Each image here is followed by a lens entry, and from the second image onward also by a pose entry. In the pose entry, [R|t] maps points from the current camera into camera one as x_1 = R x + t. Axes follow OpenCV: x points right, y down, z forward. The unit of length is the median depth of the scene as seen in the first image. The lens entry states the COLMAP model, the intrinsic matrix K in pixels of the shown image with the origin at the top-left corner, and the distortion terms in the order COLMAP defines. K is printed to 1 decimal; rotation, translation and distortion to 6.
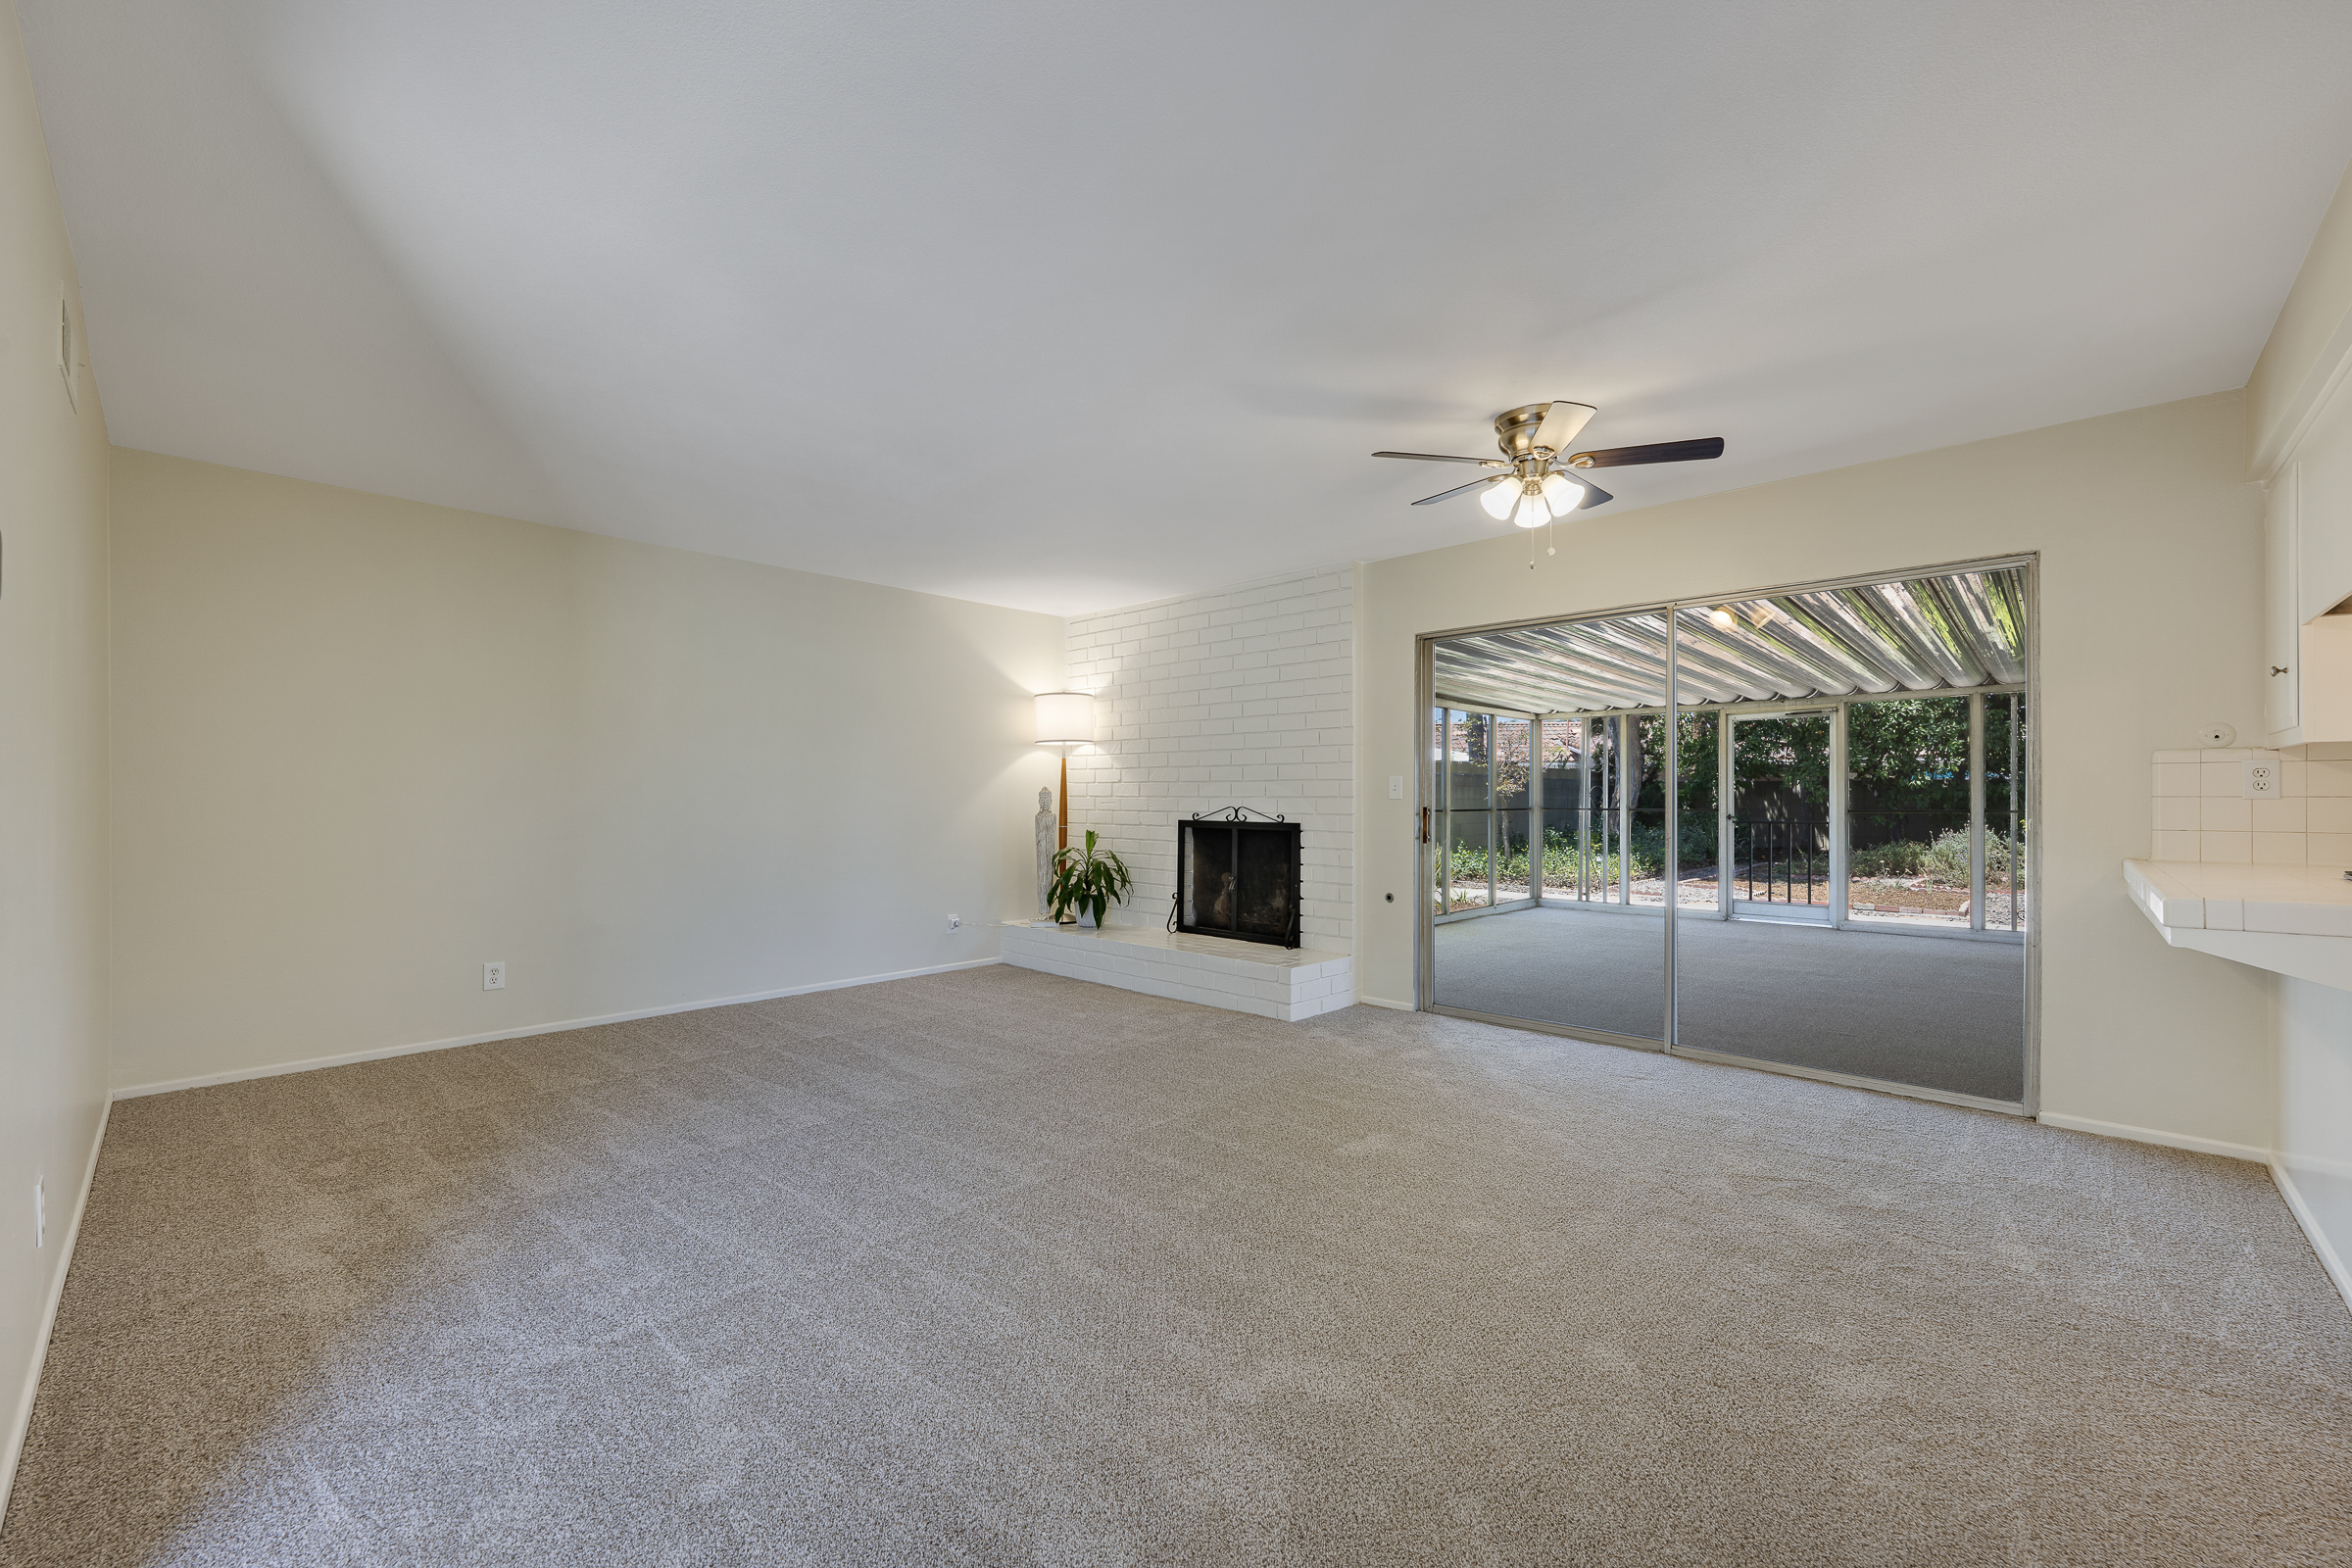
lens RADIAL K [[951.3, 0, 1178.4], [0, 951.3, 789.4], [0, 0, 1]] dist [-0.001634, -0.000081]
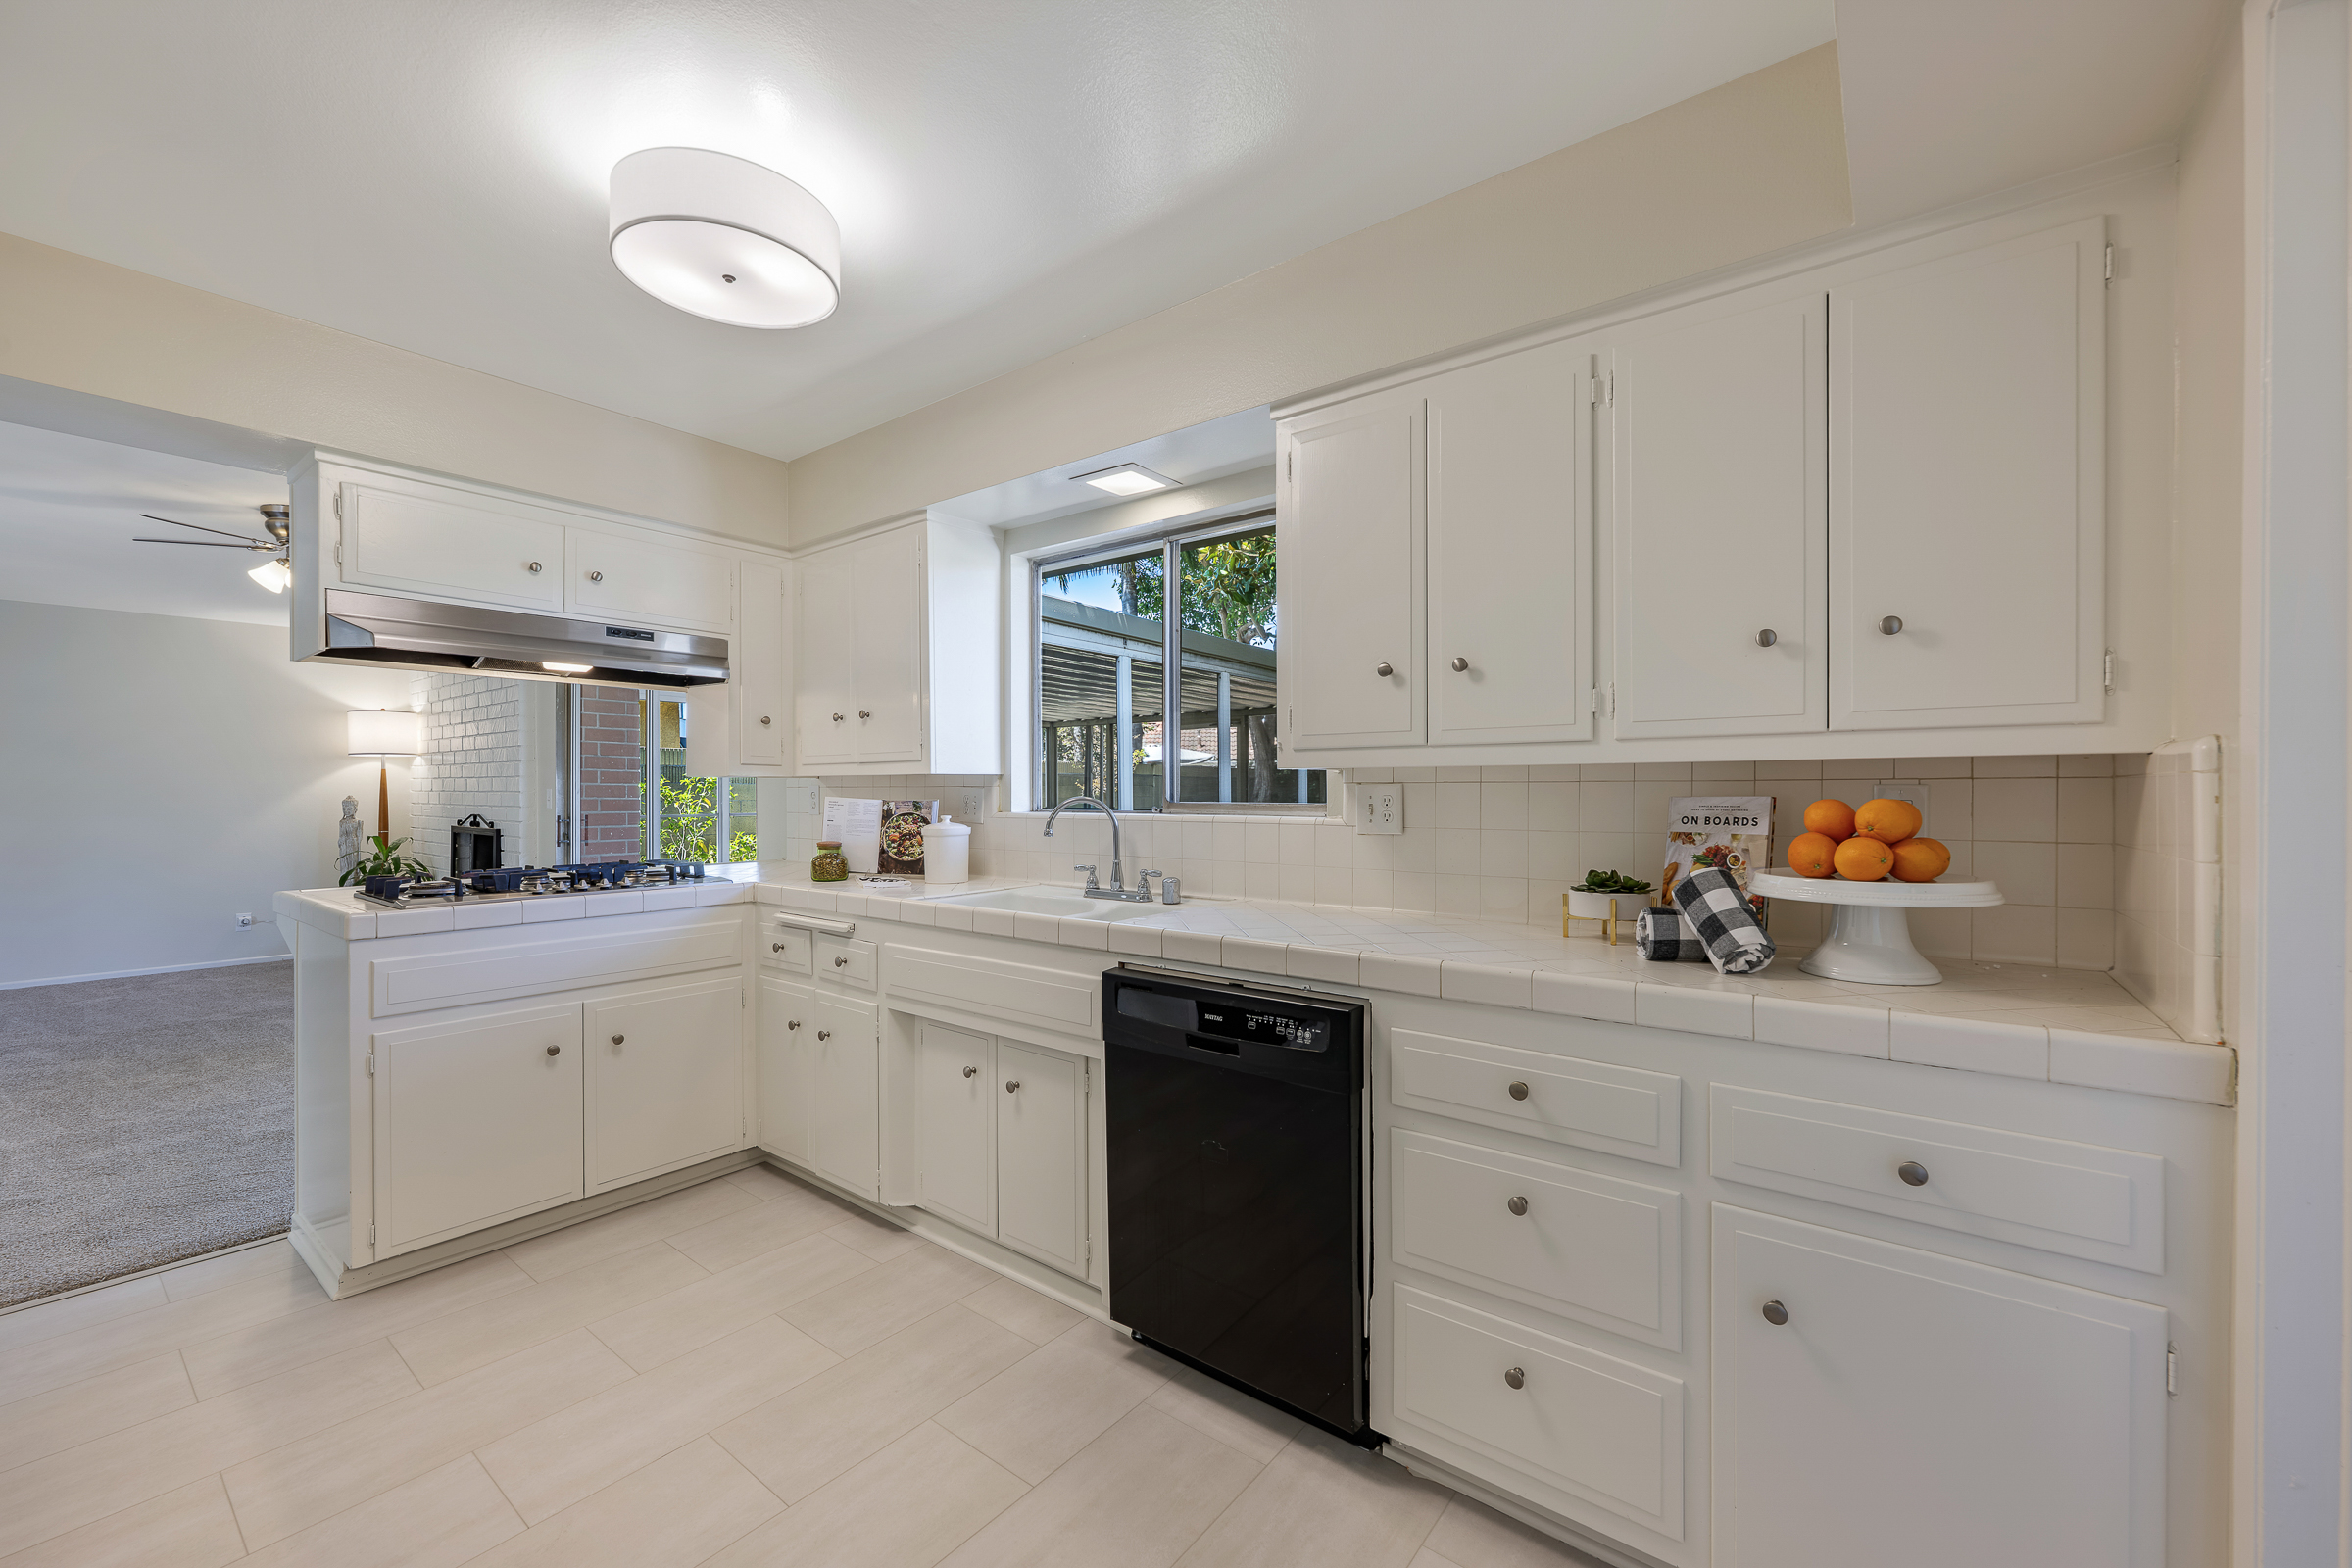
lens RADIAL K [[951.3, 0, 1178.4], [0, 951.3, 789.4], [0, 0, 1]] dist [-0.001634, -0.000081]
pose [[0.995292, -0.003095, 0.096869, 0.713931], [0.002353, 0.999967, 0.007771, -0.016227], [-0.096890, -0.007506, 0.995267, -0.178048]]
